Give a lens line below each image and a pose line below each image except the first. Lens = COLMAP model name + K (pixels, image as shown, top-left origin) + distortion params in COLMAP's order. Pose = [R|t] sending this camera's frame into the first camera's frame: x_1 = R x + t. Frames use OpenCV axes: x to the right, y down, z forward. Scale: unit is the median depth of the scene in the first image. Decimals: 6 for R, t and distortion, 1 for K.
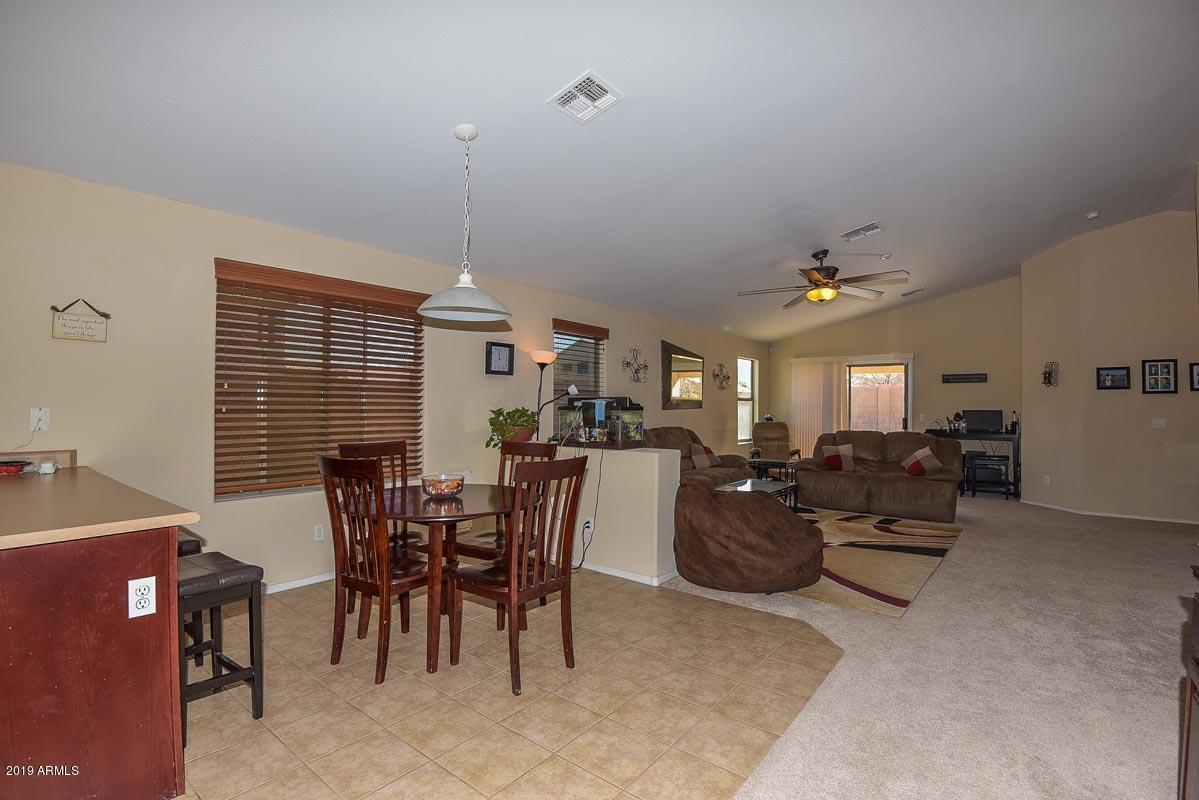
lens RADIAL K [[556.1, 0, 578.4], [0, 556.1, 406.2], [0, 0, 1]] dist [-0.049951, -0.000788]
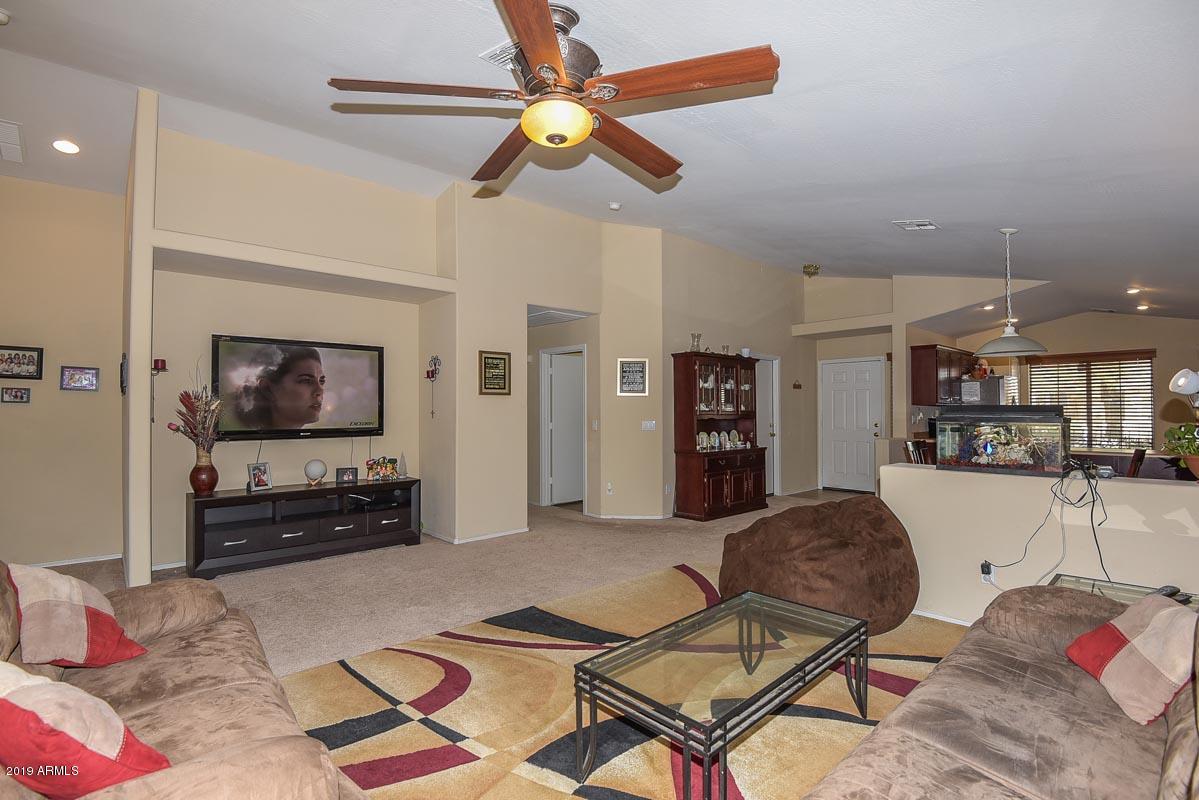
lens RADIAL K [[545.2, 0, 597.7], [0, 545.2, 403.8], [0, 0, 1]] dist [-0.020000, -0.015355]
pose [[-0.991709, -0.002303, 0.128479, 0.360226], [-0.004209, 0.999885, -0.014562, -0.000282], [-0.128431, -0.014983, -0.991605, 1.329094]]
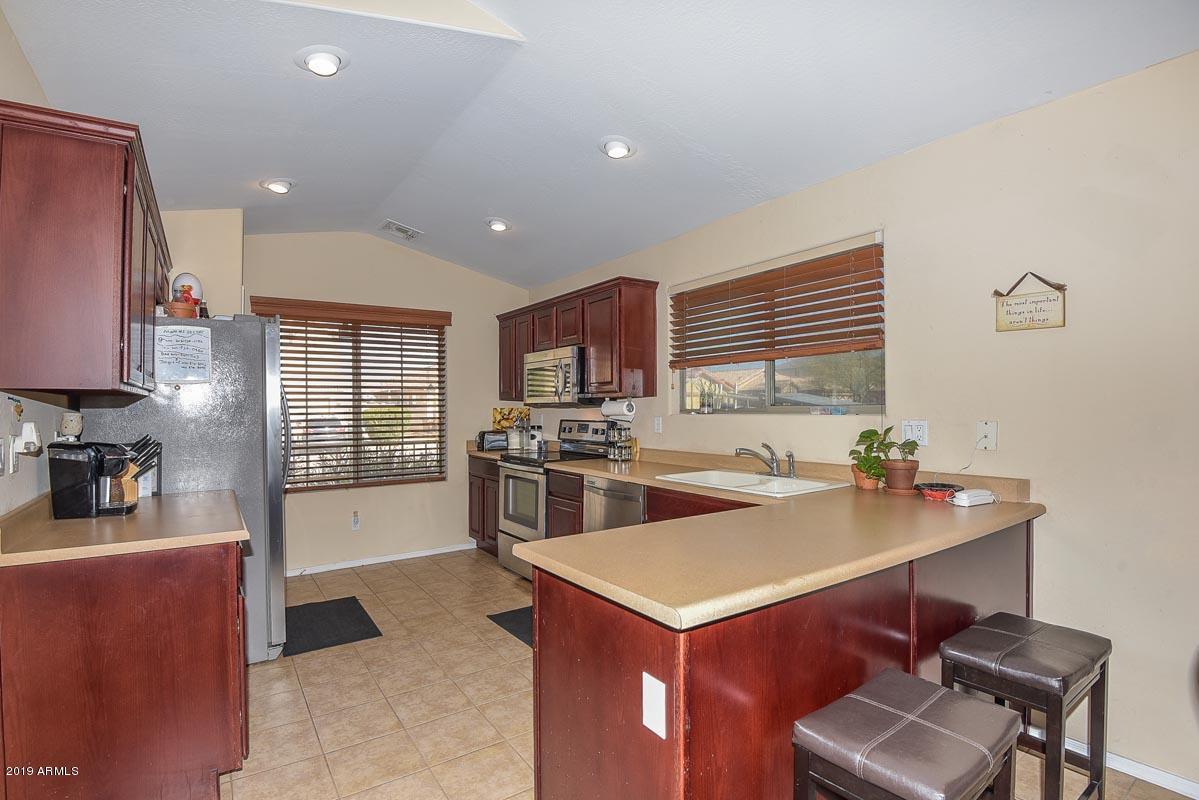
lens RADIAL K [[568.8, 0, 595.7], [0, 568.8, 396.0], [0, 0, 1]] dist [-0.014173, -0.017714]
pose [[-0.277965, -0.026373, -0.960229, -0.025909], [0.003115, 0.999593, -0.028356, -0.007150], [0.960586, -0.010873, -0.277770, 0.313478]]
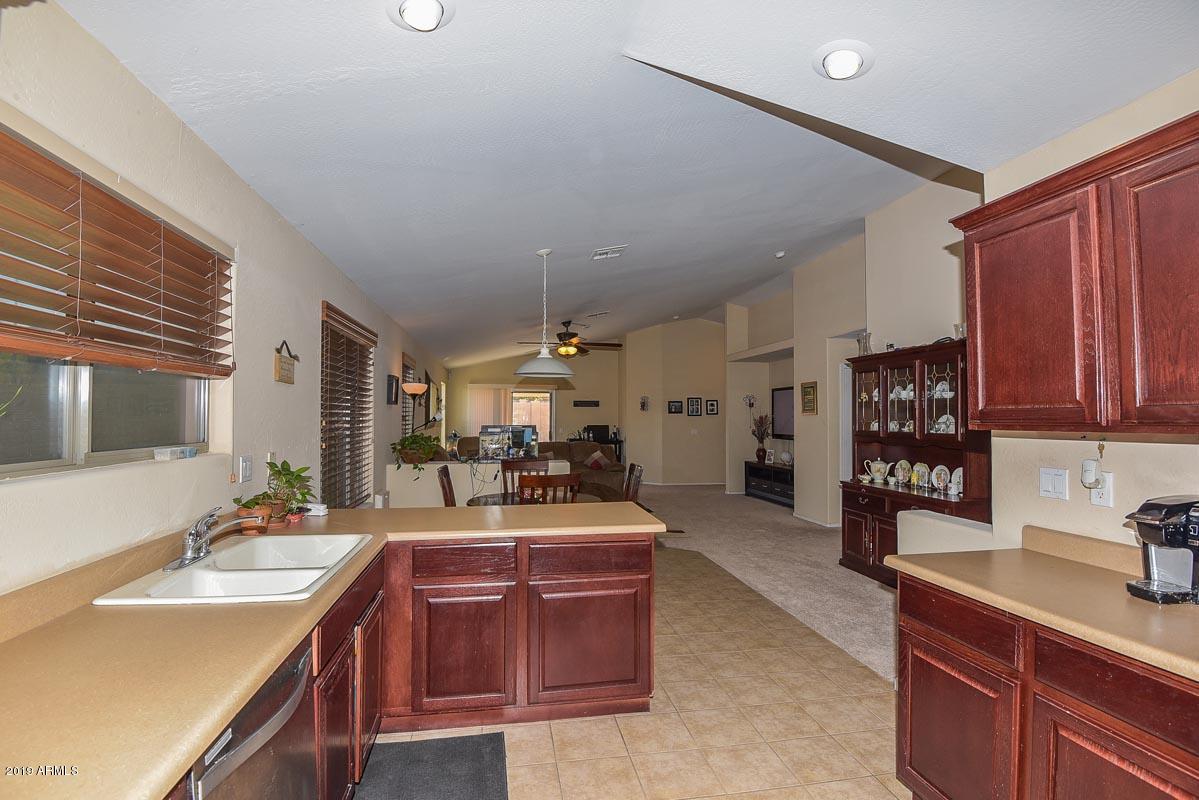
lens RADIAL K [[569.0, 0, 599.5], [0, 569.0, 400.0], [0, 0, 1]] dist [0.014456, -0.040485]
pose [[0.642449, 0.017325, 0.766132, -0.656029], [0.003711, 0.999662, -0.025718, -0.030085], [-0.766319, 0.019366, 0.642168, -0.046188]]
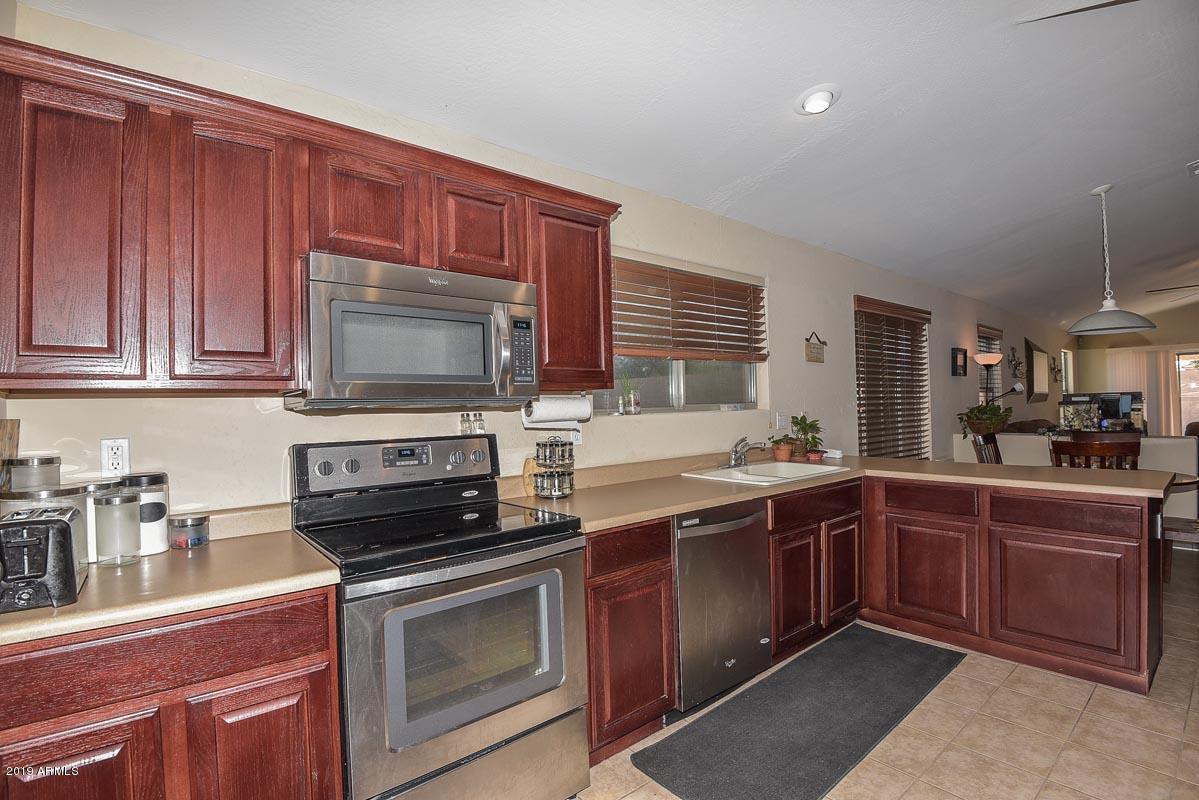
lens RADIAL K [[556.1, 0, 578.4], [0, 556.1, 406.2], [0, 0, 1]] dist [-0.049951, -0.000788]
pose [[0.977123, -0.028111, -0.210808, -0.592804], [0.028211, 0.999599, -0.002533, -0.012075], [0.210795, -0.003472, 0.977524, -0.229608]]
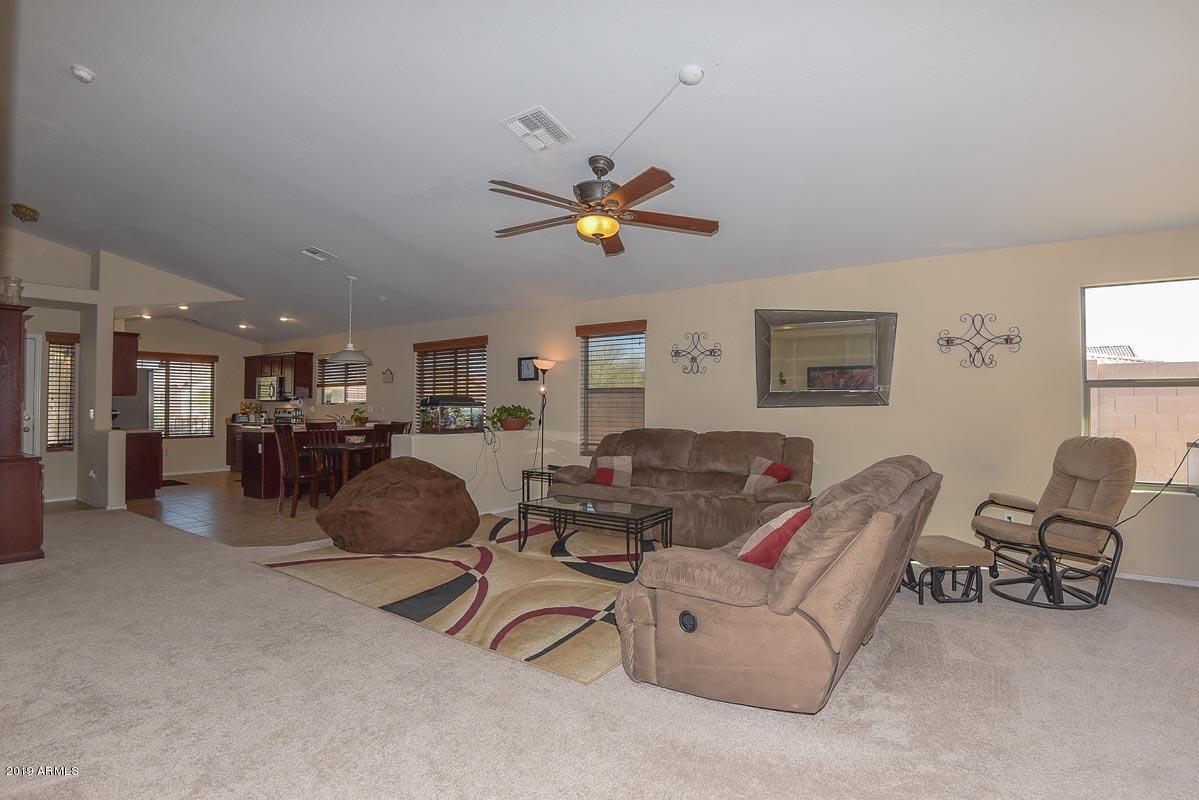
lens RADIAL K [[568.8, 0, 595.7], [0, 568.8, 396.0], [0, 0, 1]] dist [-0.014173, -0.017714]
pose [[0.077074, -0.029896, -0.996577, 1.081418], [-0.002496, 0.999541, -0.030178, 0.018058], [0.997022, 0.004813, 0.076964, 0.922595]]
